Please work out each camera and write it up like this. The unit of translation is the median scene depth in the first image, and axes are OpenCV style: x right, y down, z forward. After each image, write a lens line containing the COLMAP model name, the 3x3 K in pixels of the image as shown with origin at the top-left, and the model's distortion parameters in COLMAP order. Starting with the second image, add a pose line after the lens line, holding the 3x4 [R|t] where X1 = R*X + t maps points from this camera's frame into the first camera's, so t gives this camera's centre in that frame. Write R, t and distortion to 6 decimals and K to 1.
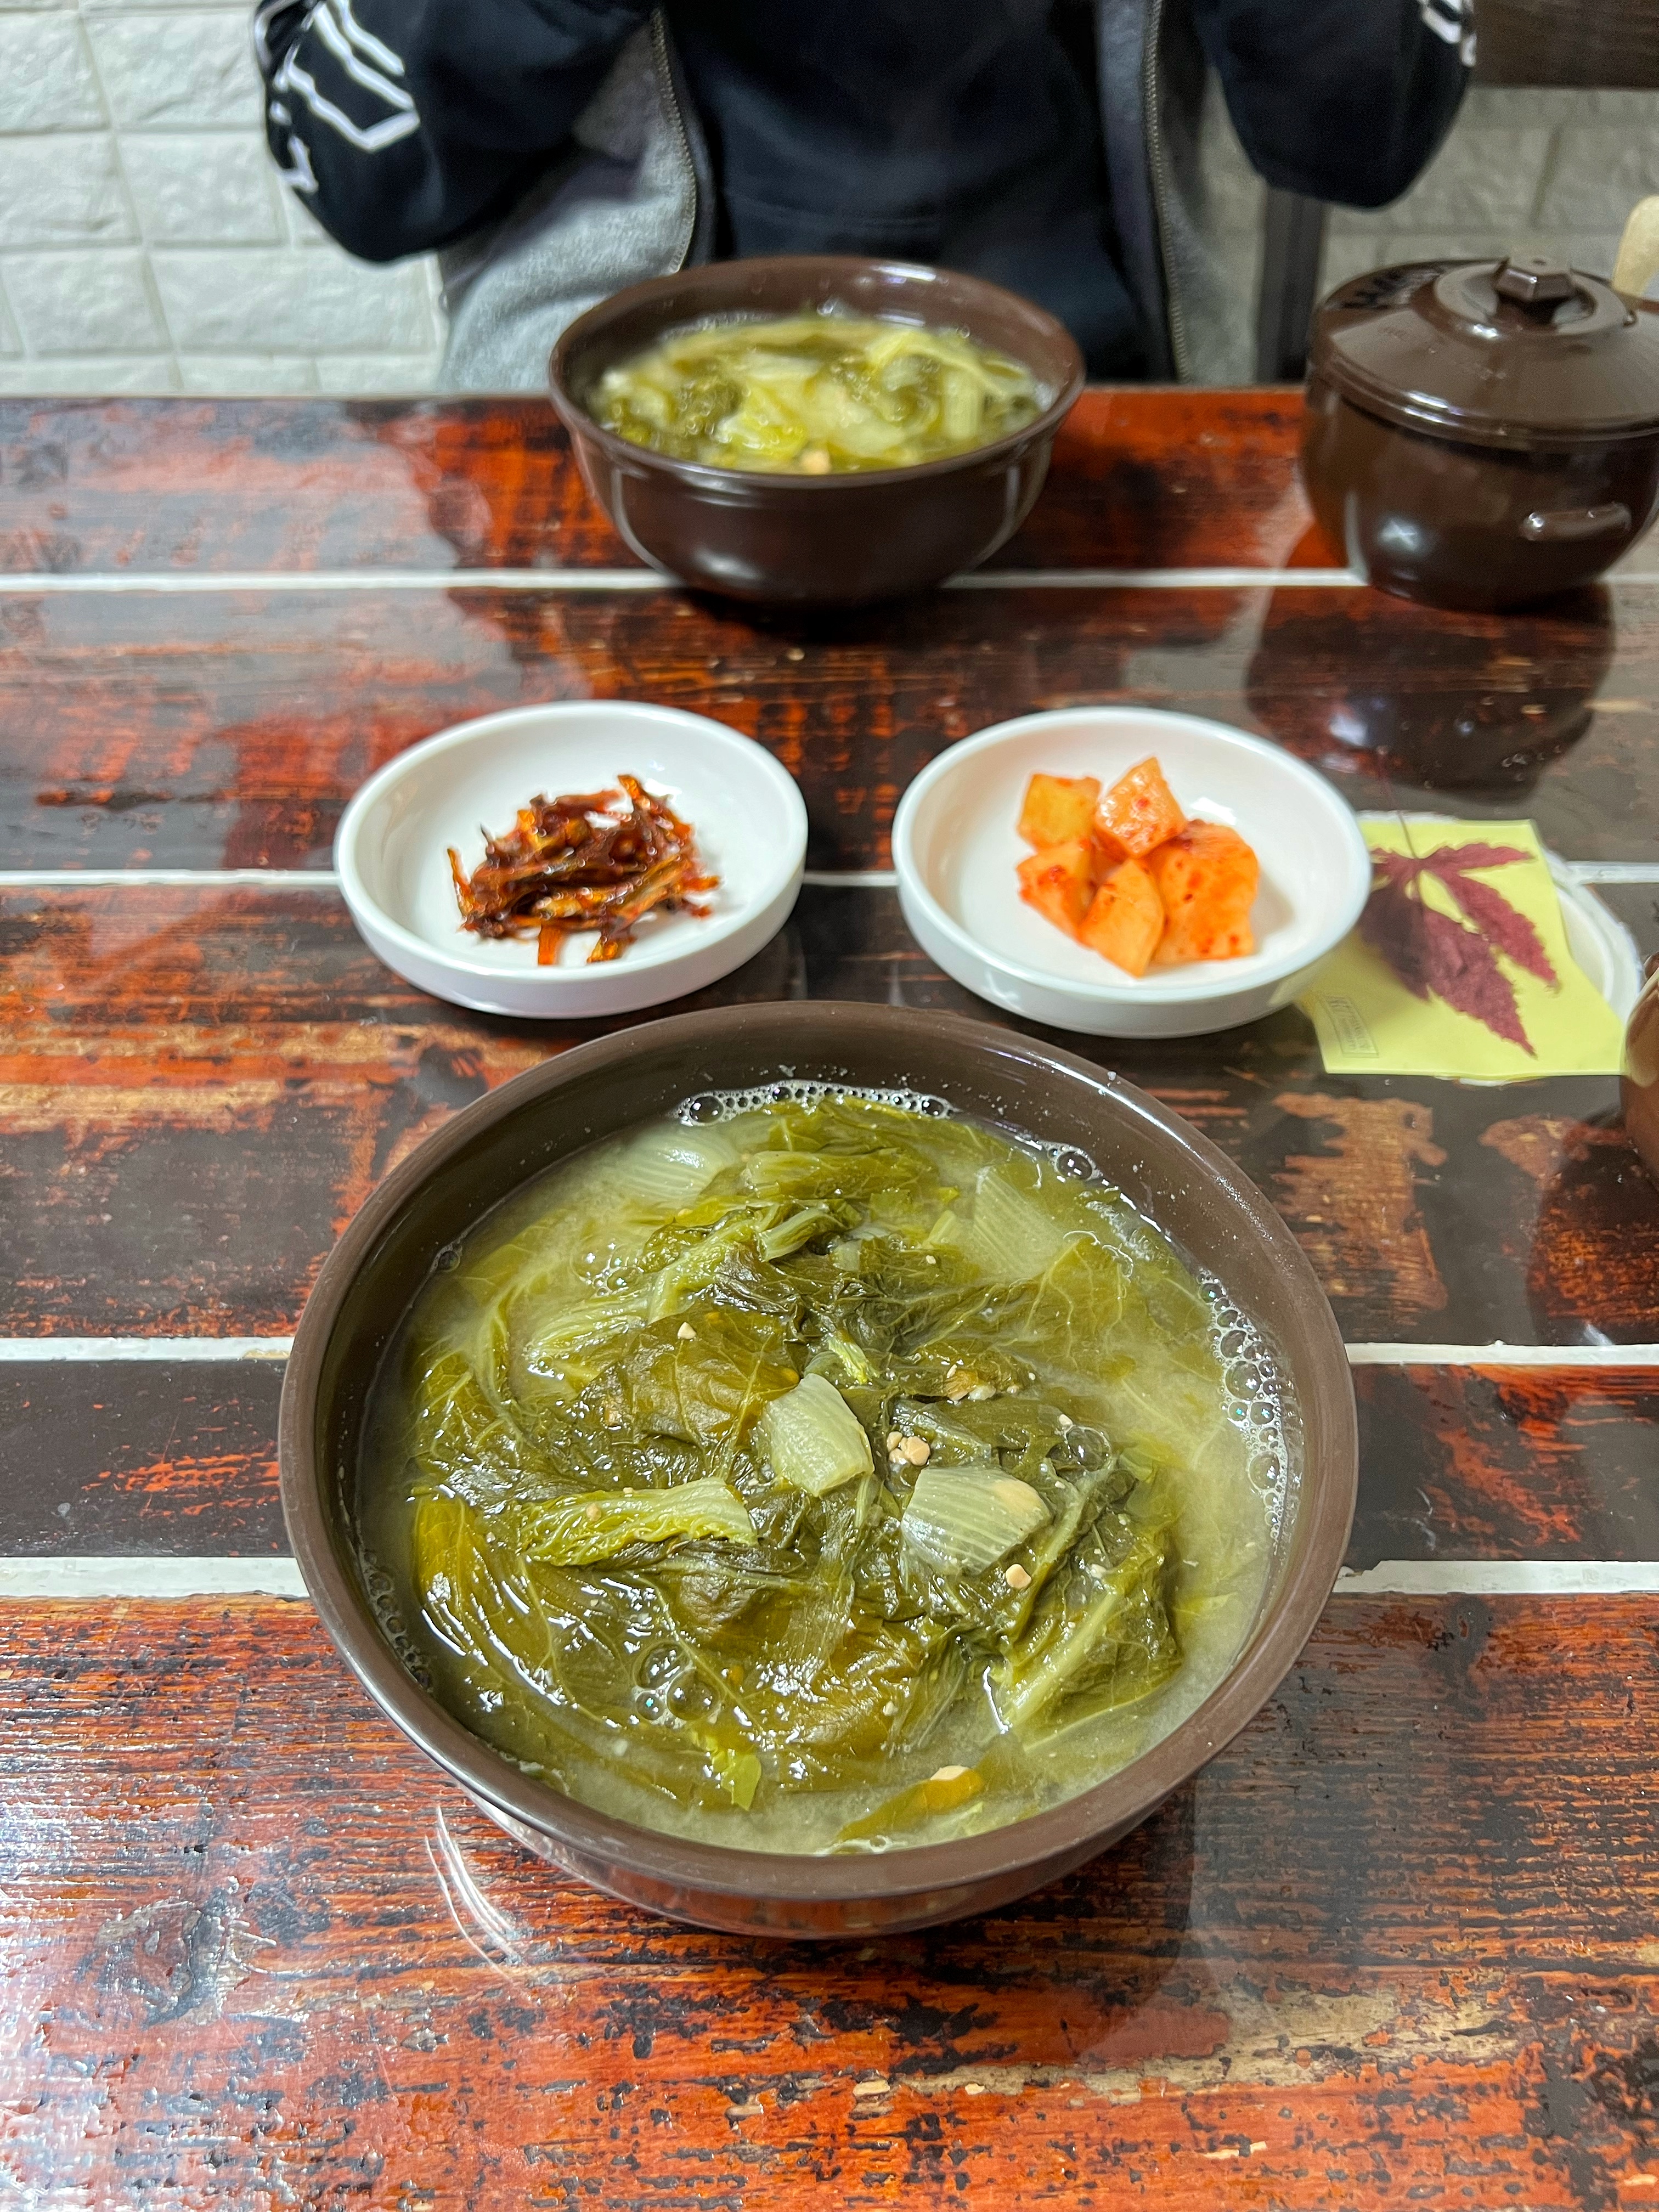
lens RADIAL K [[1713.7, 0, 819.0], [0, 1713.7, 1103.0], [0, 0, 1]] dist [0.039100, -0.073402]
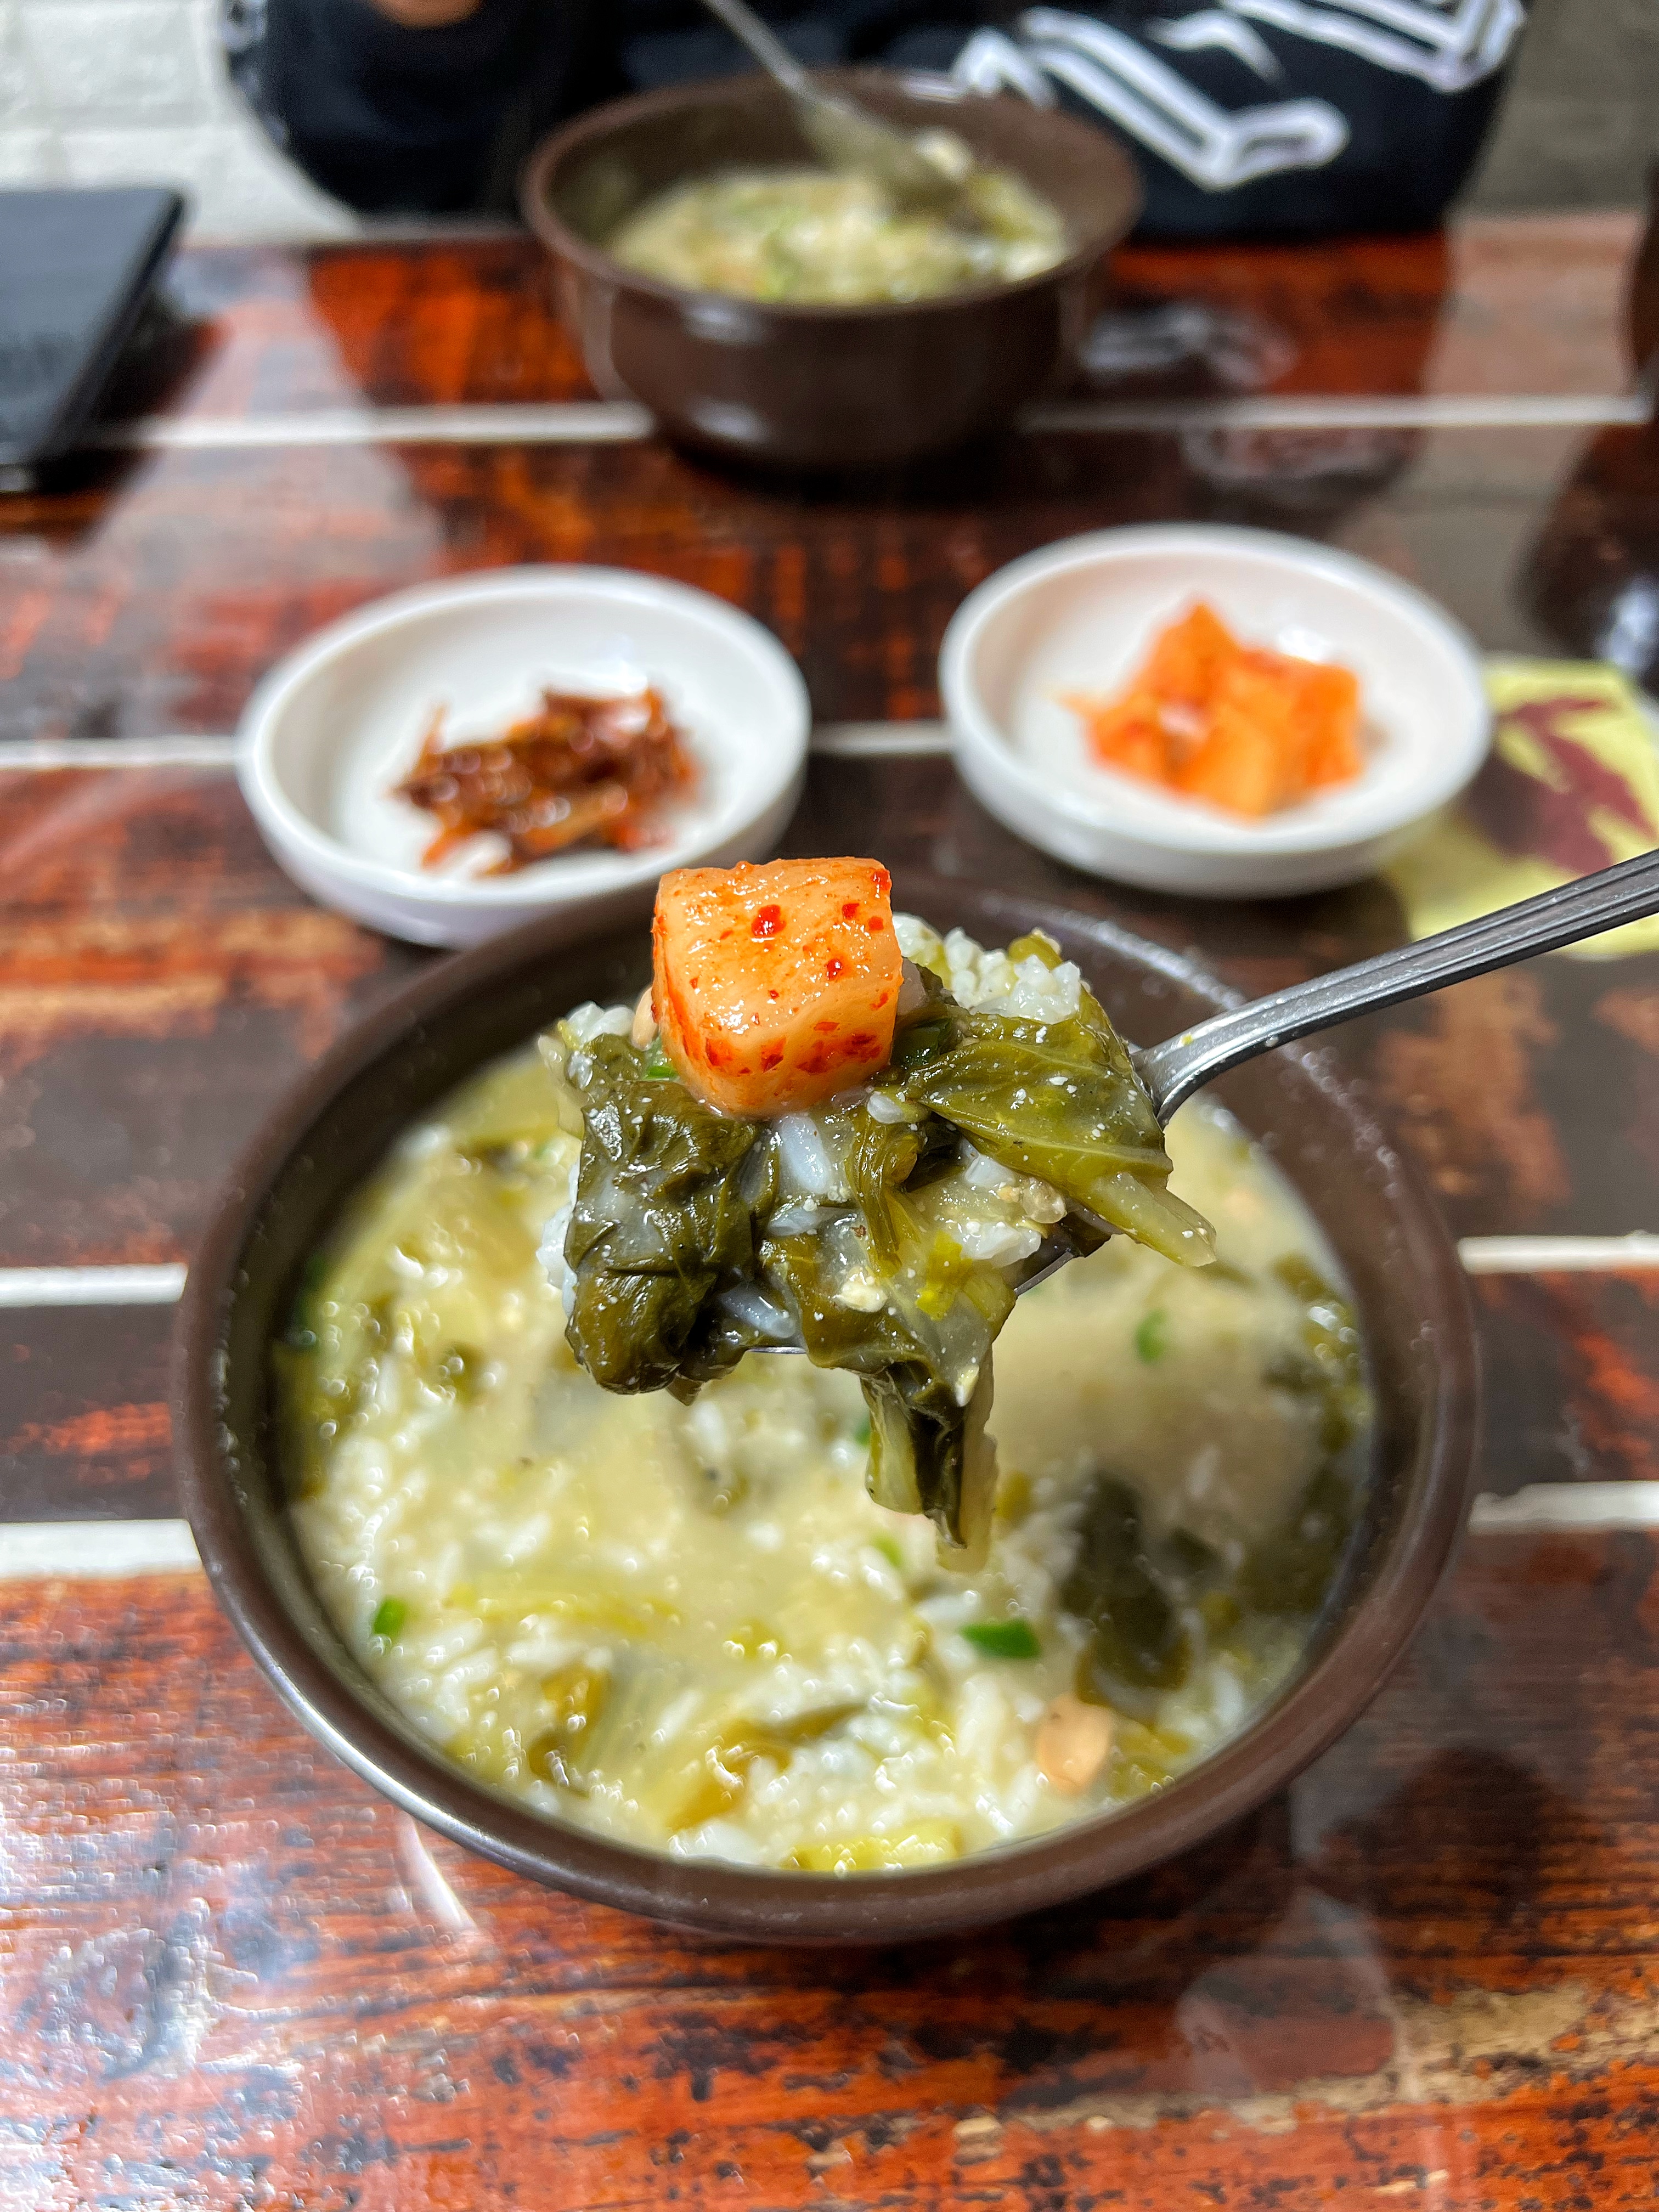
lens RADIAL K [[1713.7, 0, 822.8], [0, 1713.7, 1121.7], [0, 0, 1]] dist [0.039100, -0.073402]
pose [[0.999350, -0.022906, 0.027844, -0.053748], [0.021667, 0.998797, 0.044000, 0.041624], [-0.028818, -0.043368, 0.998643, 0.174695]]
